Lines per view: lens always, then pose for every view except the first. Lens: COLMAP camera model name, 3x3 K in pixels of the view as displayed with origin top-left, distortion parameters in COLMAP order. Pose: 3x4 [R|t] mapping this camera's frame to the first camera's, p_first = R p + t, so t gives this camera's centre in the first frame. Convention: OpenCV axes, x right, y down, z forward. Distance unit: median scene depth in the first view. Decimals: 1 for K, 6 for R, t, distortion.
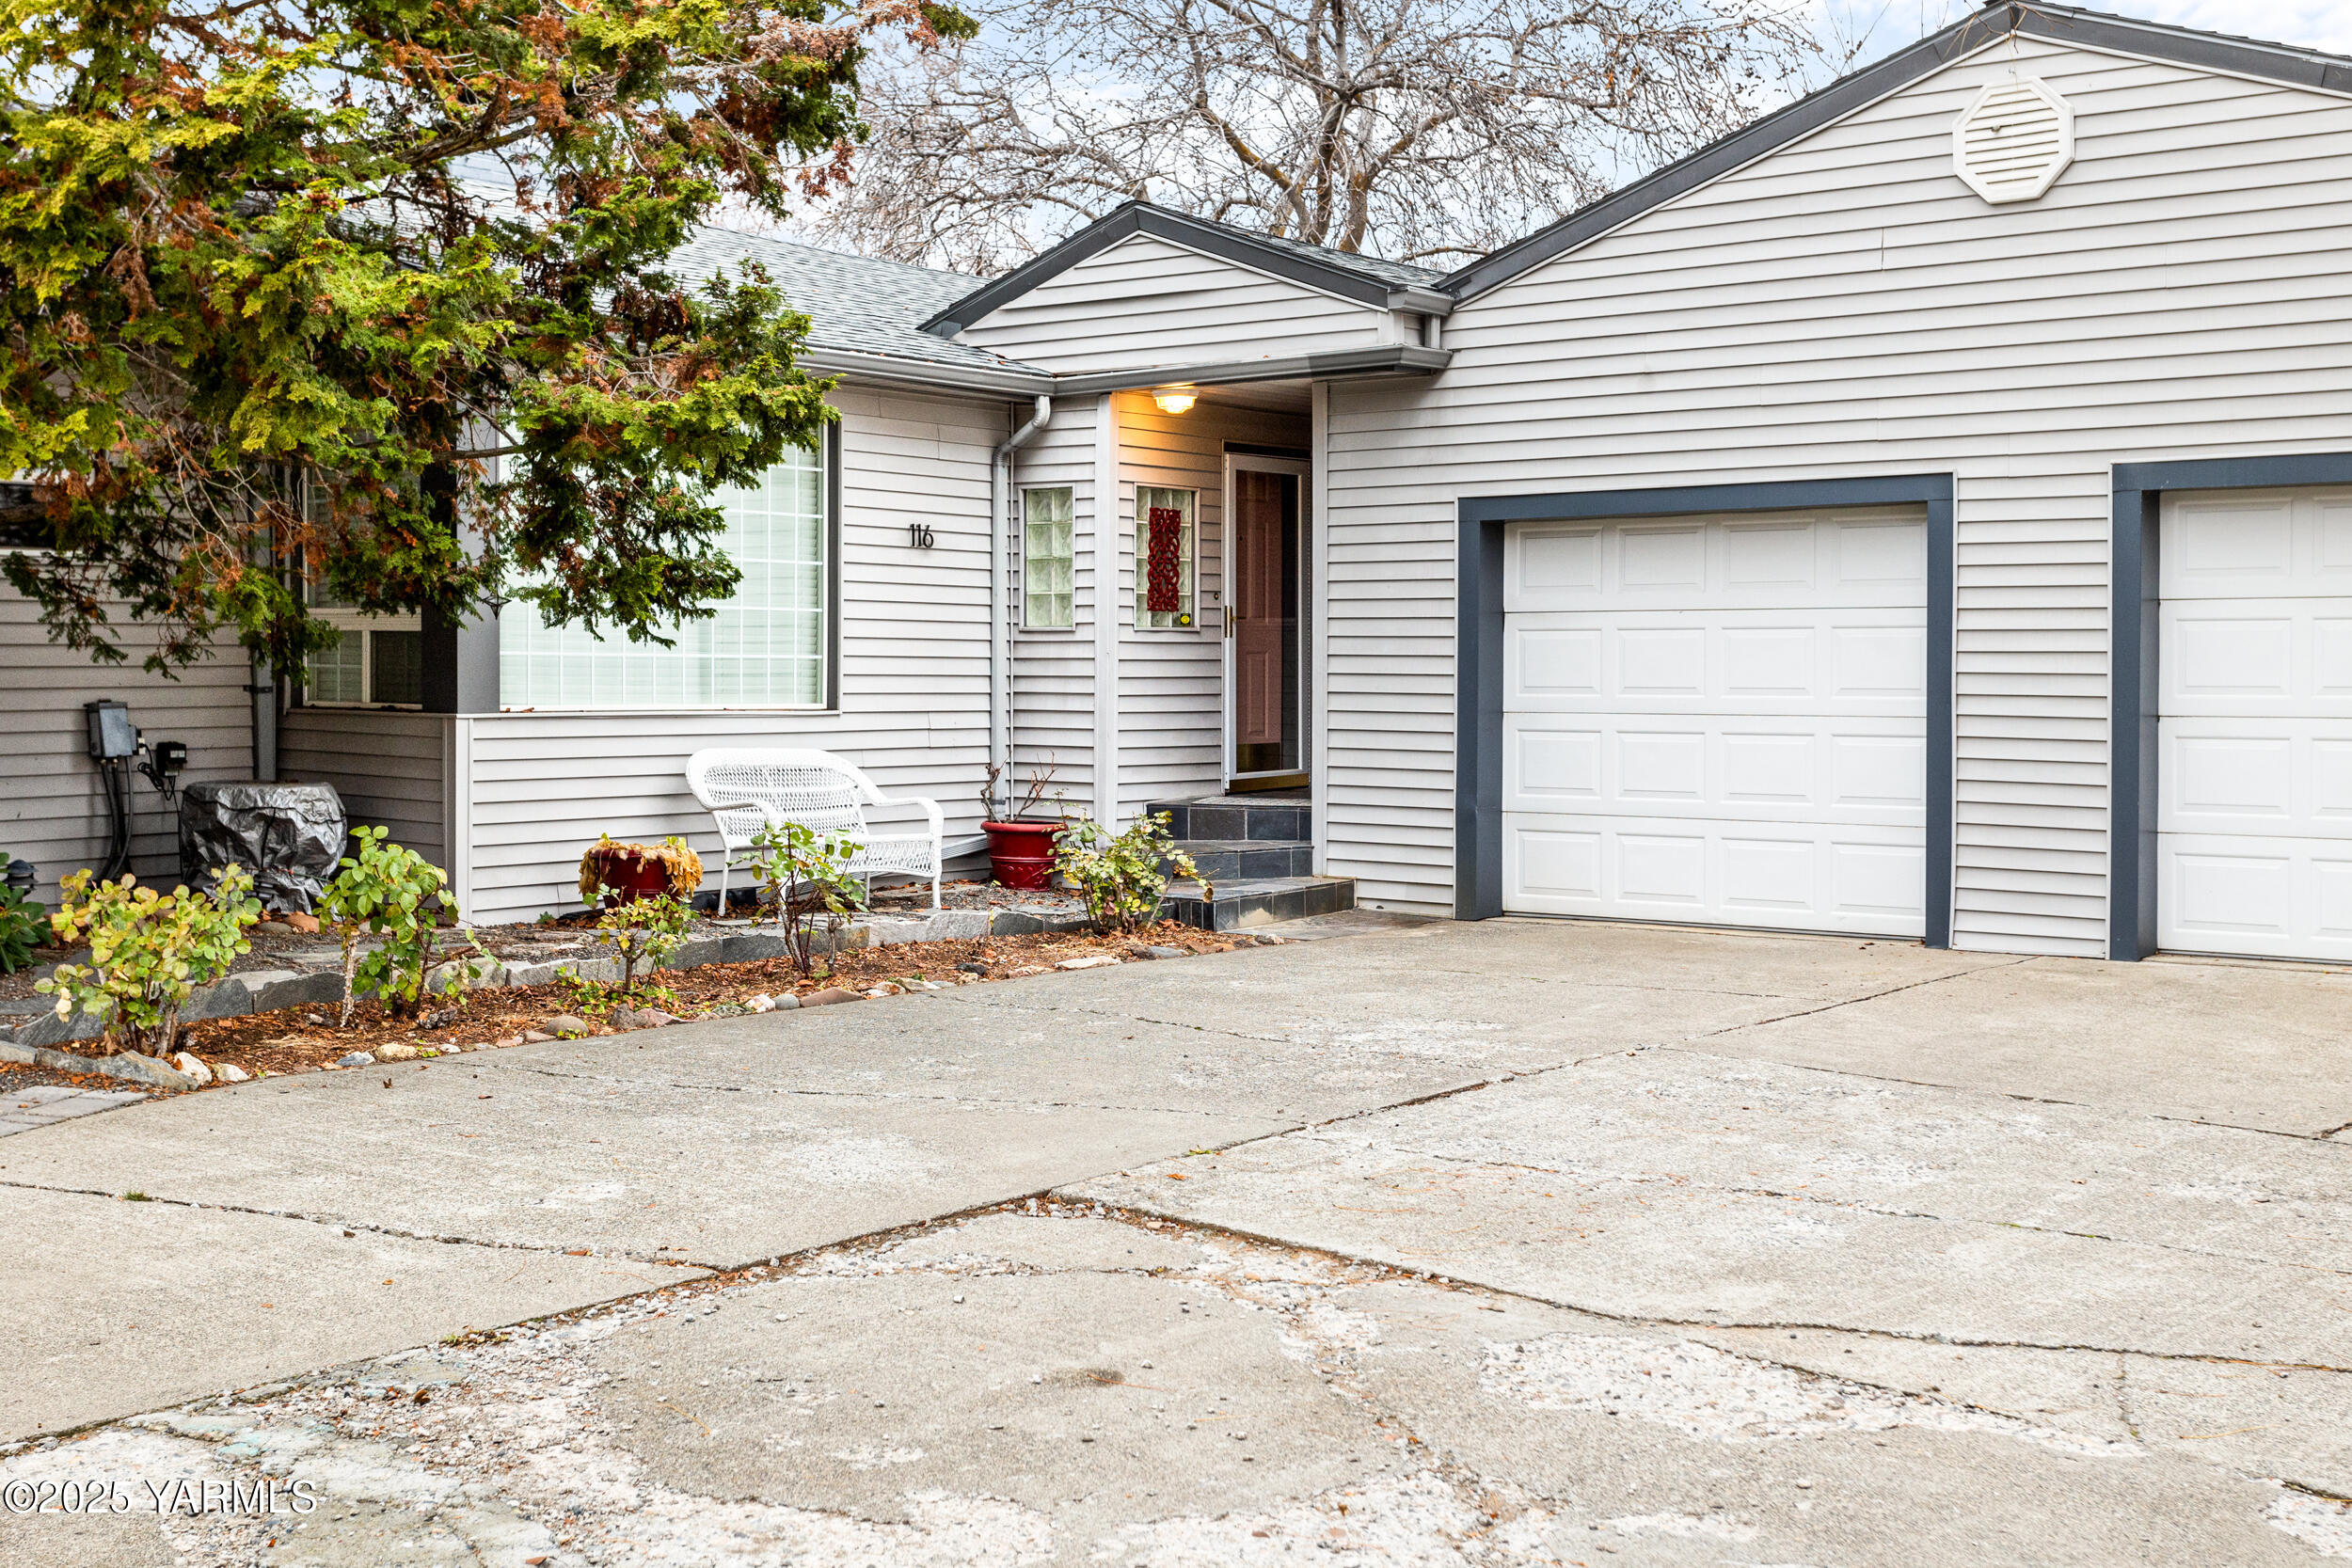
lens RADIAL K [[2771.4, 0, 1172.7], [0, 2771.4, 768.2], [0, 0, 1]] dist [-0.024636, 0.000000]
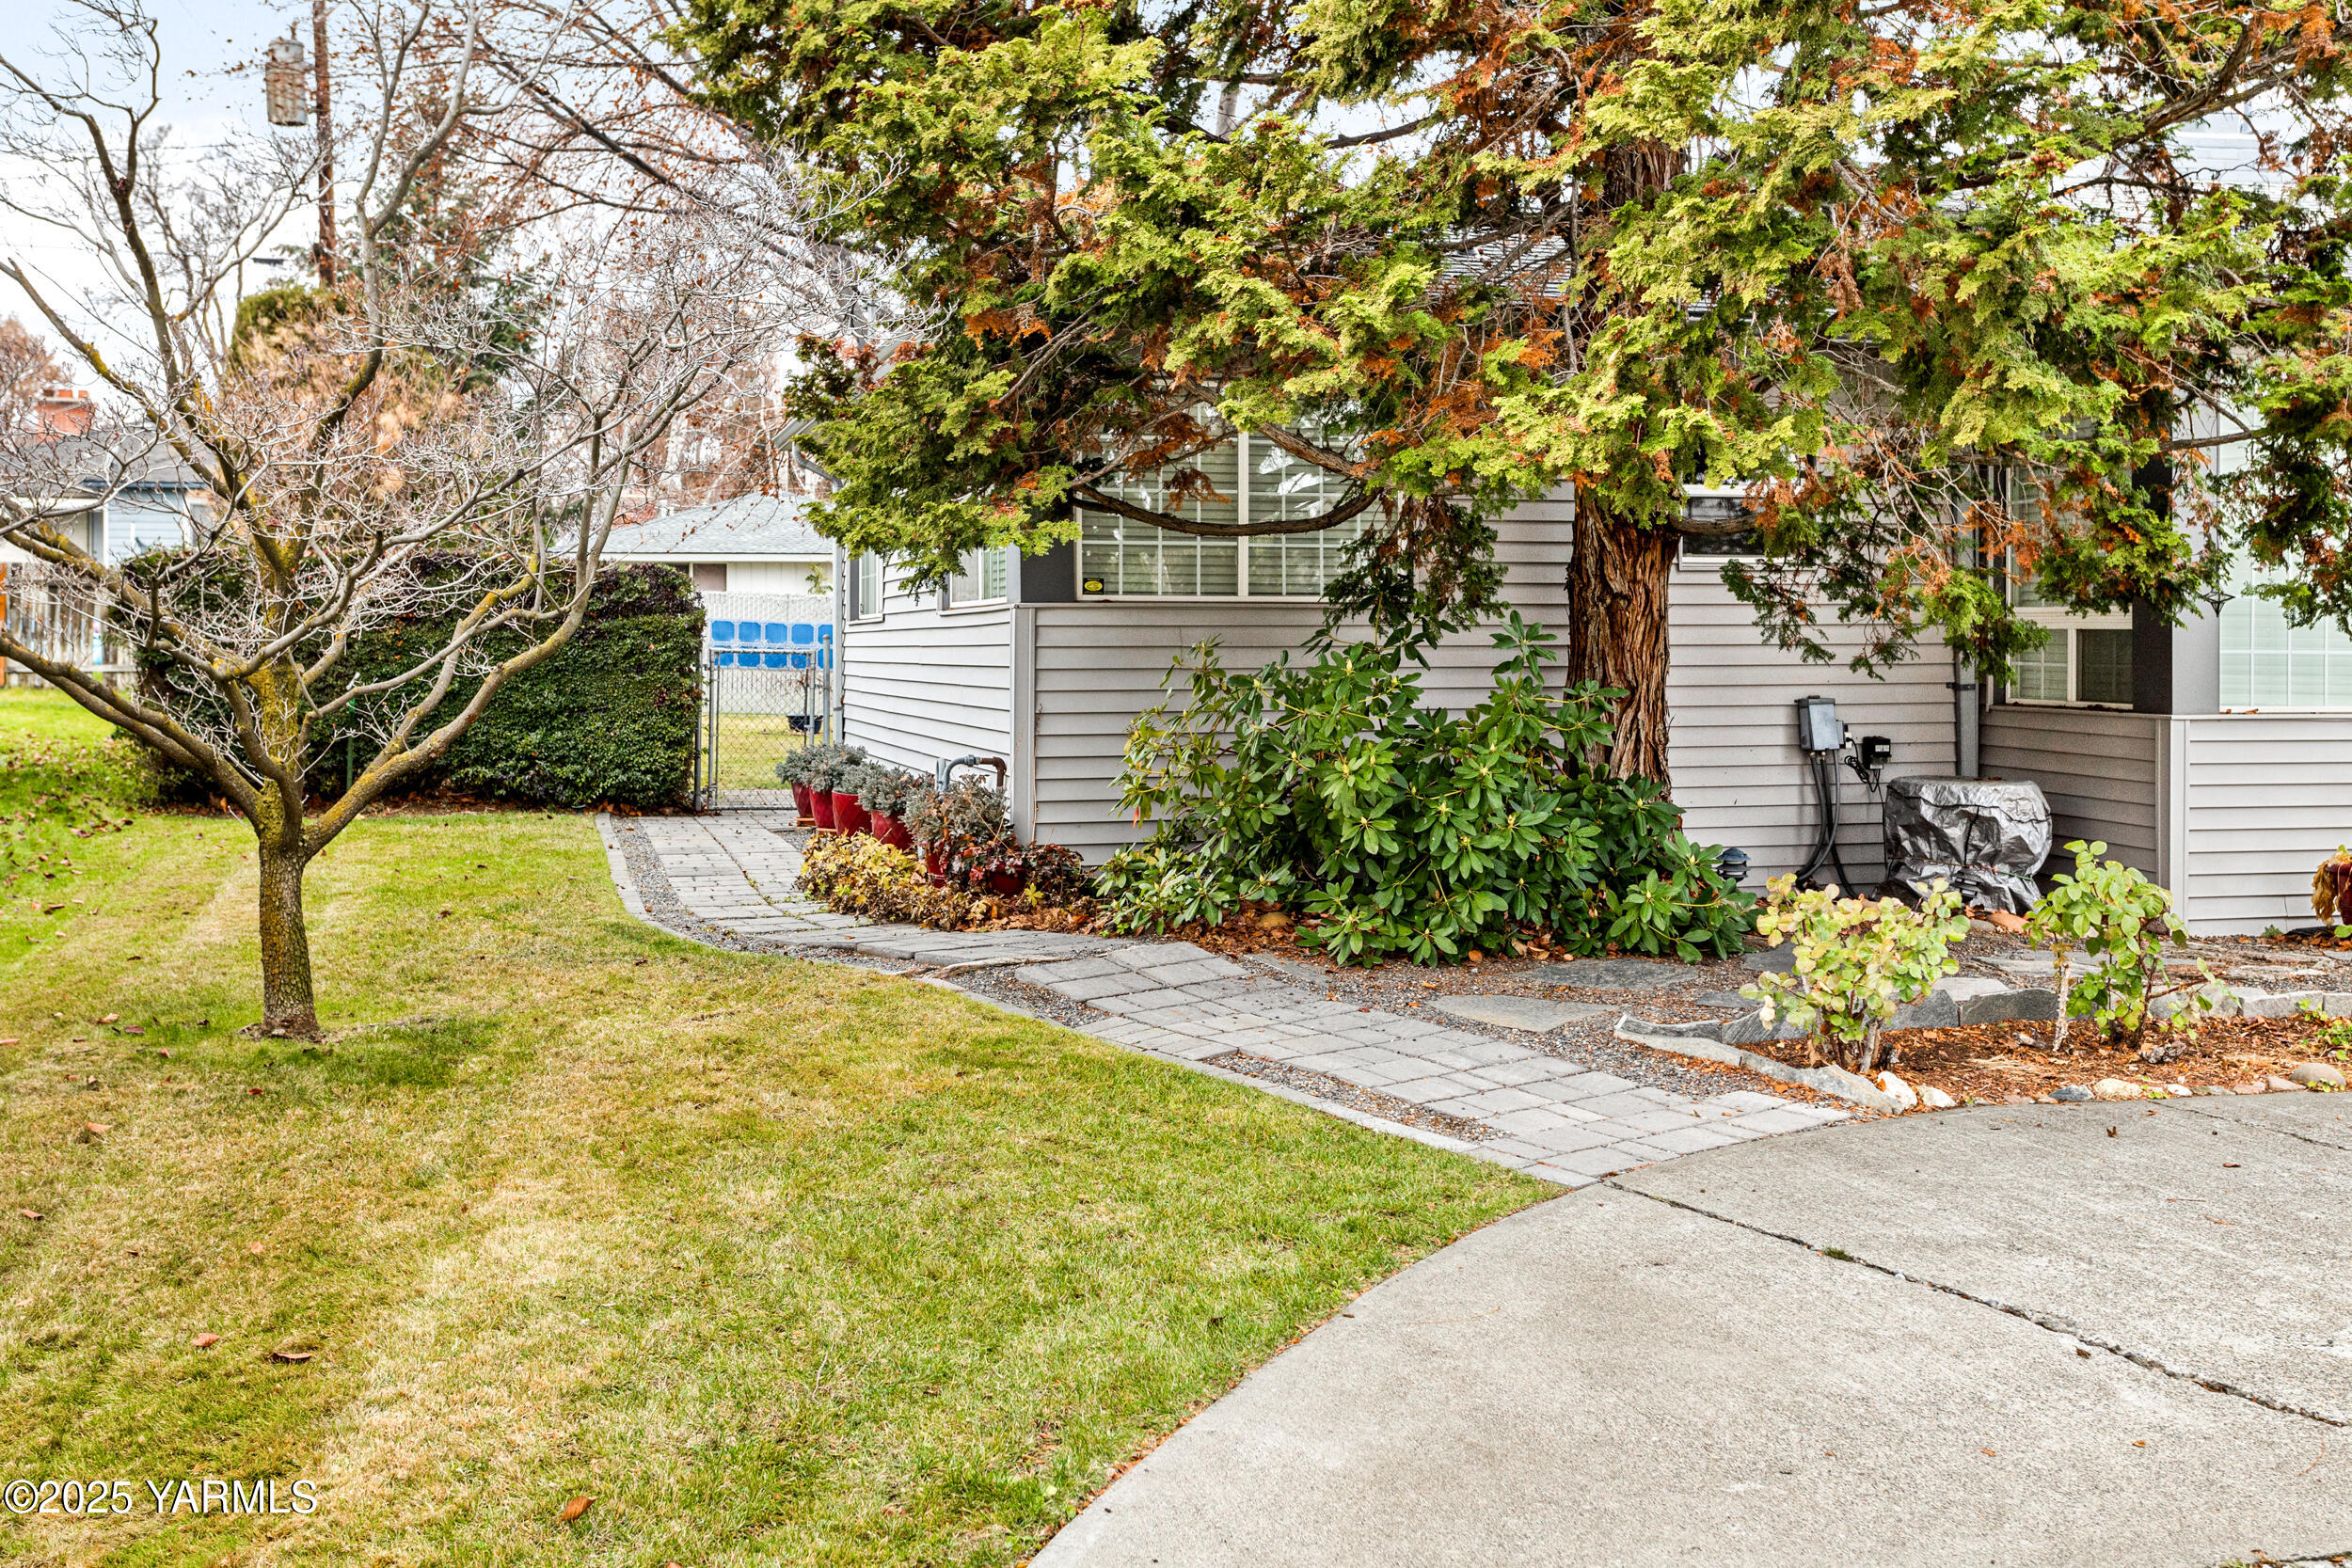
lens RADIAL K [[2326.5, 0, 1129.5], [0, 2326.5, 628.7], [0, 0, 1]] dist [0.023560, 0.000000]
pose [[0.791625, -0.009119, -0.610939, -0.060258], [-0.018693, 0.999059, -0.039134, -0.013717], [0.610721, 0.042400, 0.790710, 0.165249]]
